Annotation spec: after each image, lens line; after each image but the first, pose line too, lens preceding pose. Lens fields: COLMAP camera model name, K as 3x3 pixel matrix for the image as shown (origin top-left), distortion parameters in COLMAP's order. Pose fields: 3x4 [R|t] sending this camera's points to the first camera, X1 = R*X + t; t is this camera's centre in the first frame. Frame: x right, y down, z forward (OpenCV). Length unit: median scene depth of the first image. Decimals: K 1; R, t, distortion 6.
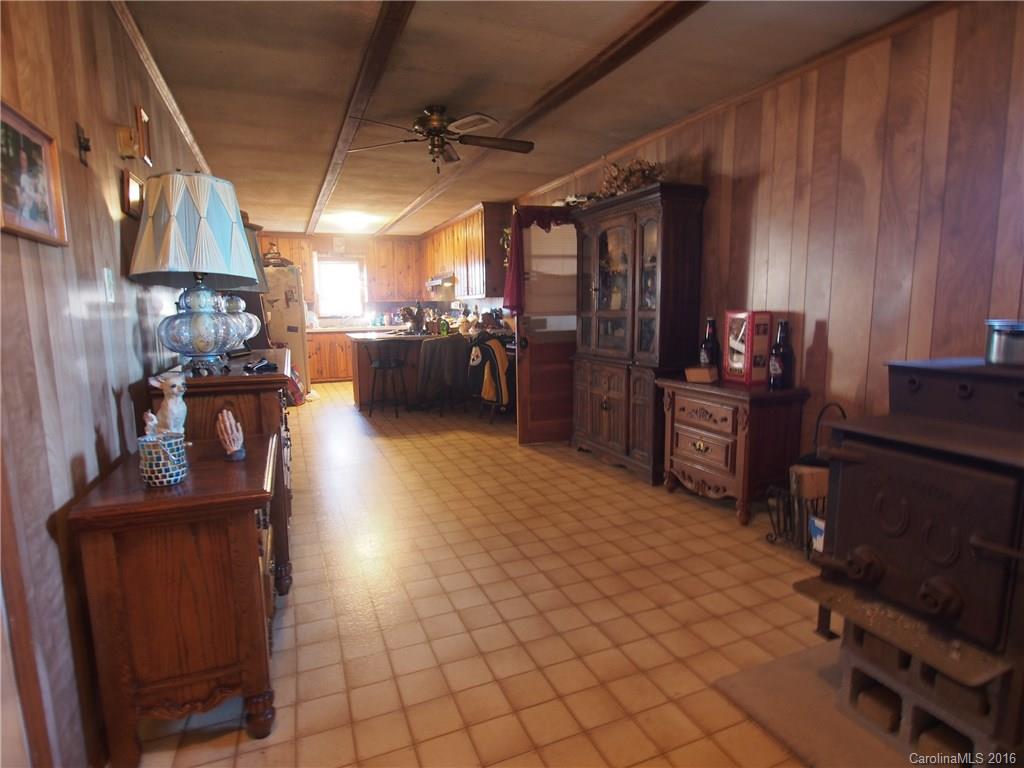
lens RADIAL K [[546.5, 0, 512.2], [0, 546.5, 384.0], [0, 0, 1]] dist [-0.005943, 0.000349]
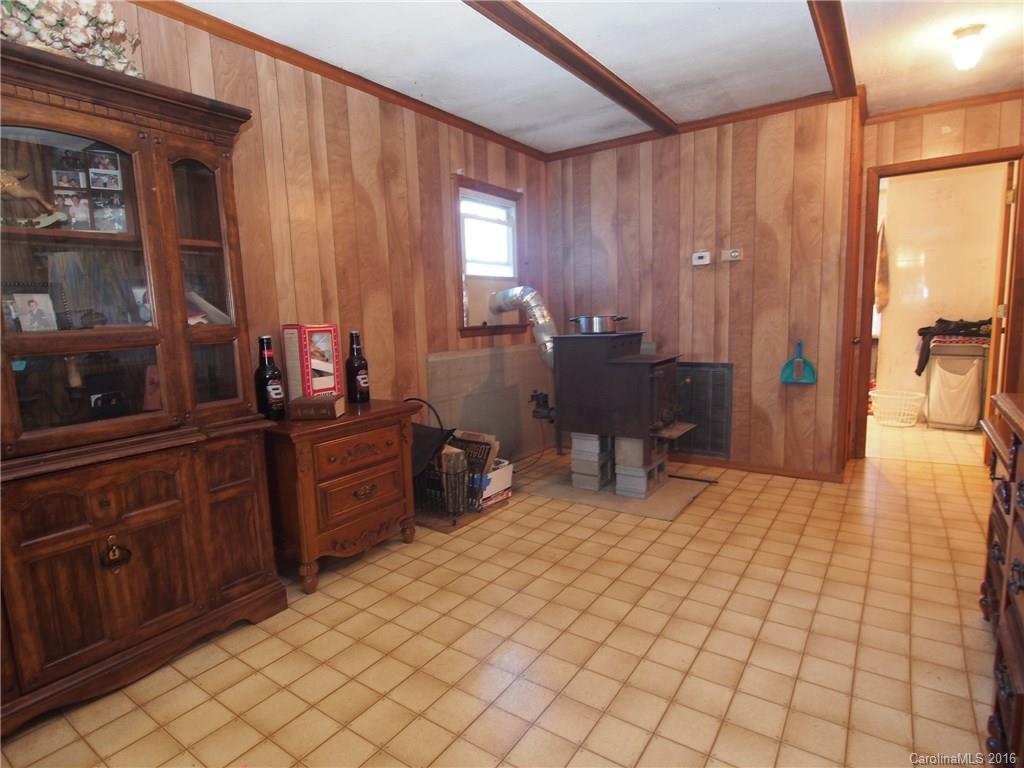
lens RADIAL K [[546.5, 0, 512.4], [0, 546.5, 382.7], [0, 0, 1]] dist [-0.005943, 0.000349]
pose [[-0.531946, -0.079098, 0.843076, -0.526351], [0.154456, 0.969861, 0.188448, -0.190652], [-0.832572, 0.230463, -0.503696, 1.446190]]
